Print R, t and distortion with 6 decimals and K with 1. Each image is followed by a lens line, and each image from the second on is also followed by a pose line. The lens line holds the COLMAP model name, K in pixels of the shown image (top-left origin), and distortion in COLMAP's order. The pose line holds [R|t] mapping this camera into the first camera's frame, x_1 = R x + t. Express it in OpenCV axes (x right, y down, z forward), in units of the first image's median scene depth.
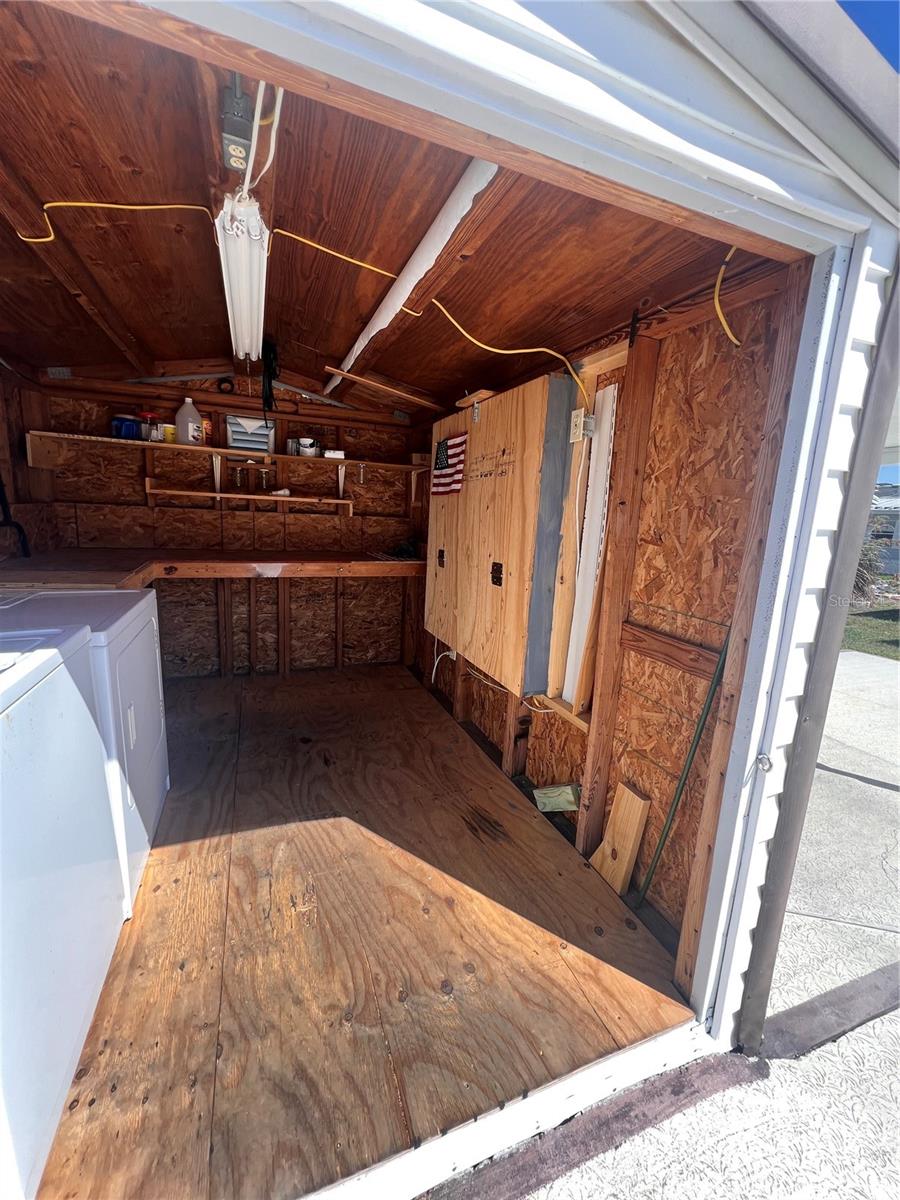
lens RADIAL K [[483.0, 0, 450.6], [0, 483.0, 593.4], [0, 0, 1]] dist [-0.005481, 0.002015]
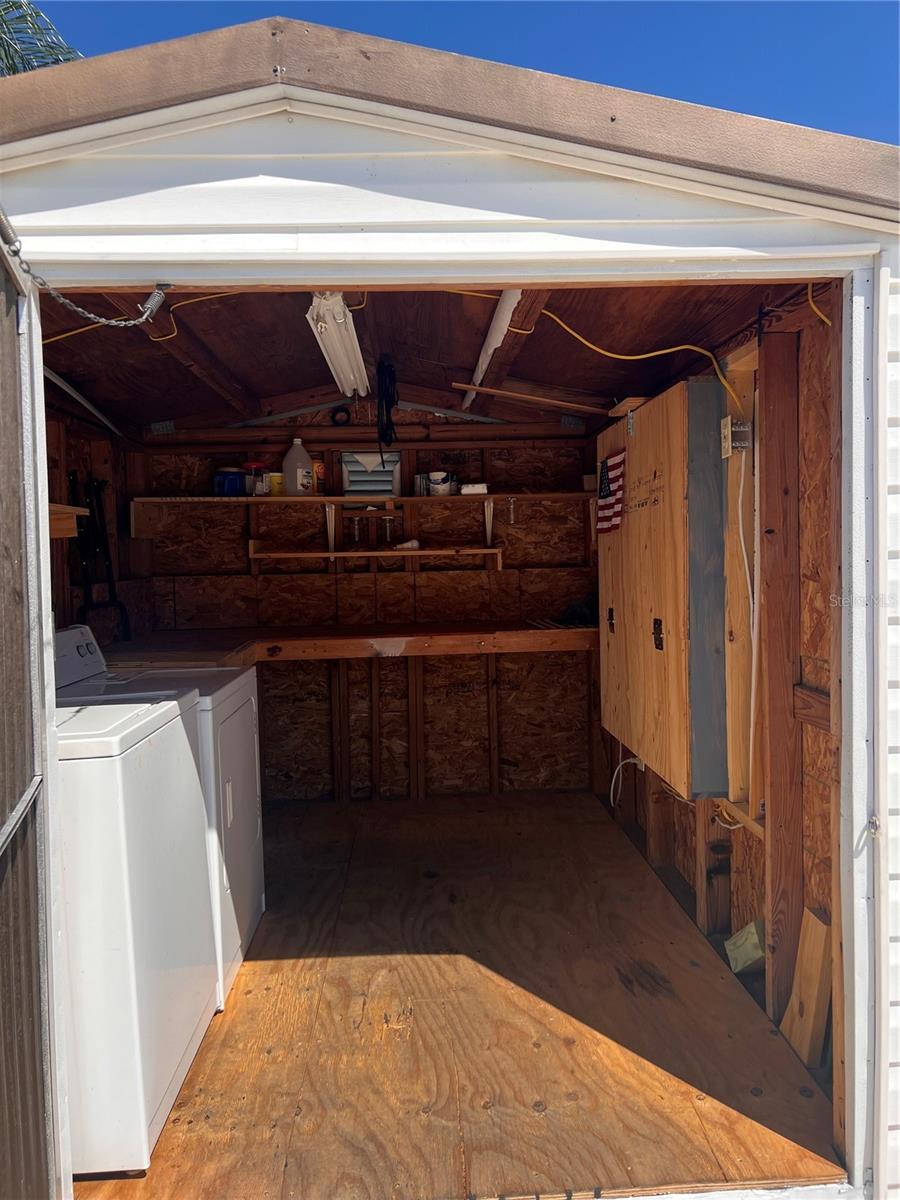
lens RADIAL K [[906.8, 0, 468.3], [0, 906.8, 575.1], [0, 0, 1]] dist [0.058703, -0.074376]
pose [[0.946237, -0.064710, -0.316935, 0.243922], [0.016789, 0.988291, -0.151657, 0.070155], [0.323038, 0.138183, 0.936244, -0.378509]]
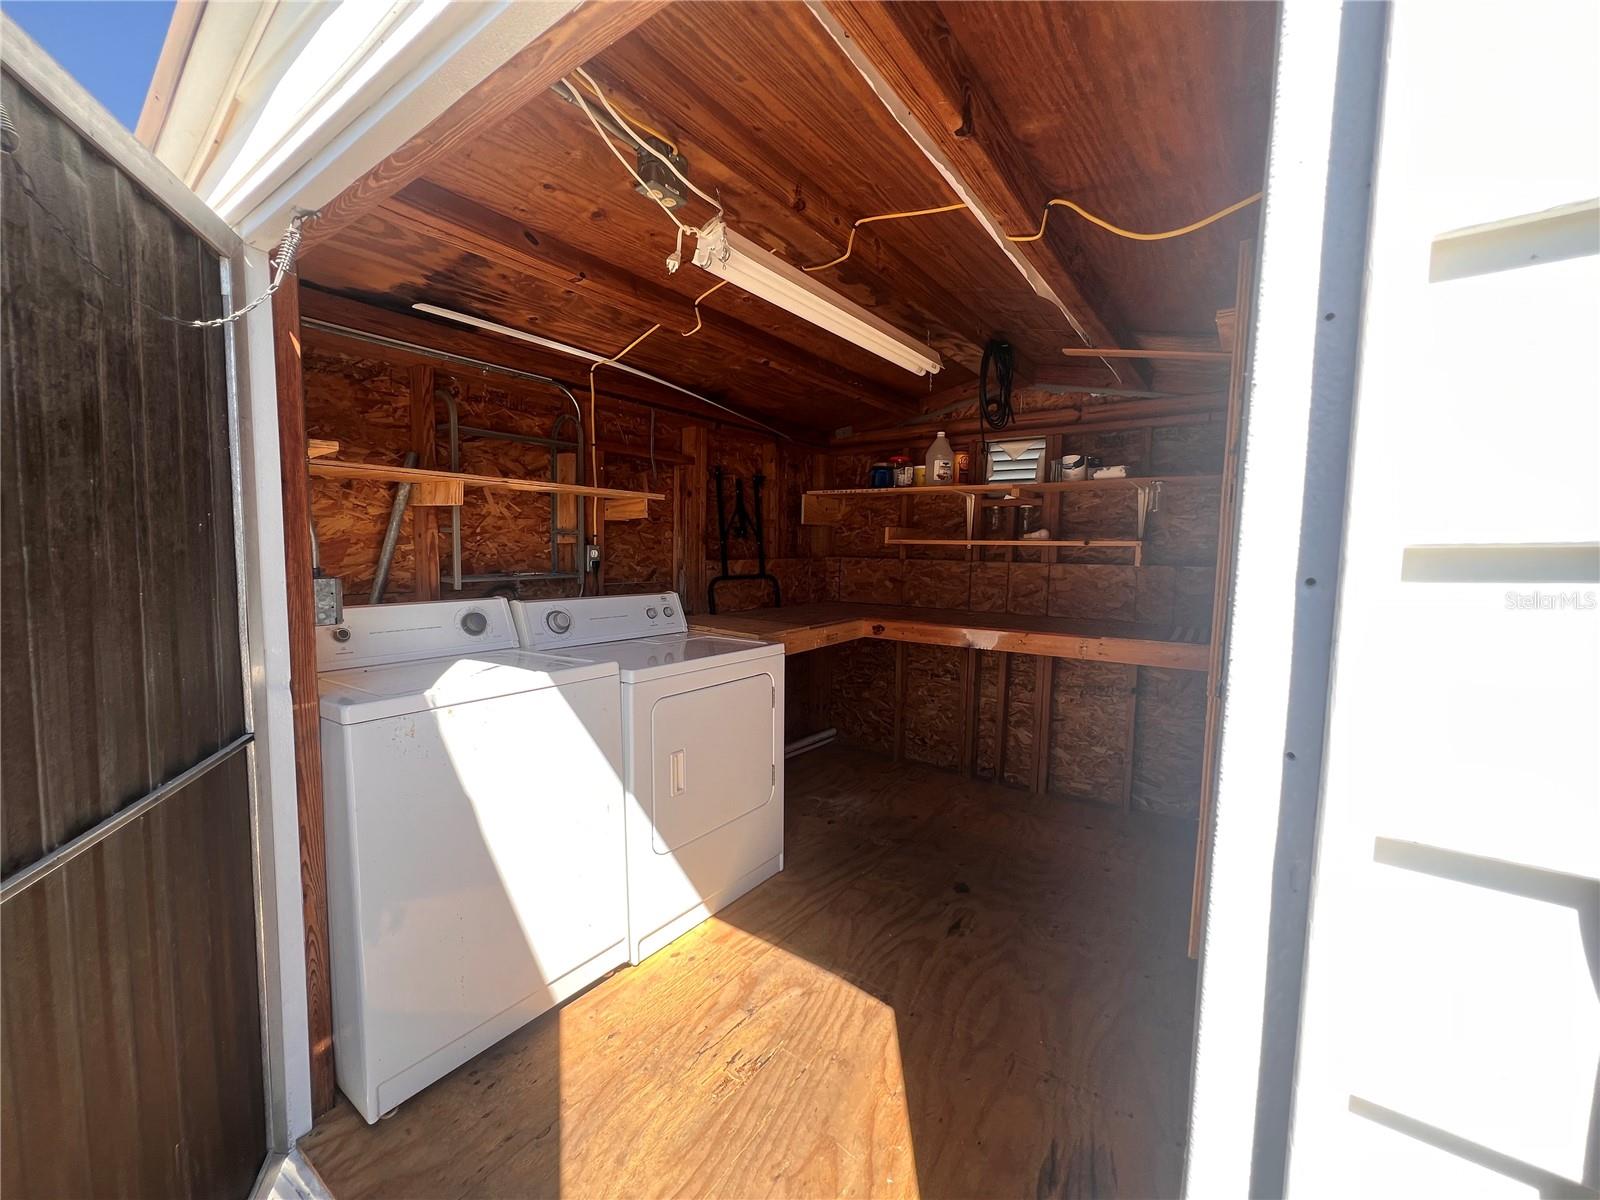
lens RADIAL K [[643.9, 0, 800.1], [0, 643.9, 599.3], [0, 0, 1]] dist [-0.005481, 0.002015]
pose [[0.530631, 0.025821, -0.847210, 0.370788], [-0.128374, 0.990454, -0.050217, -0.029067], [0.837825, 0.135406, 0.528880, 0.290055]]
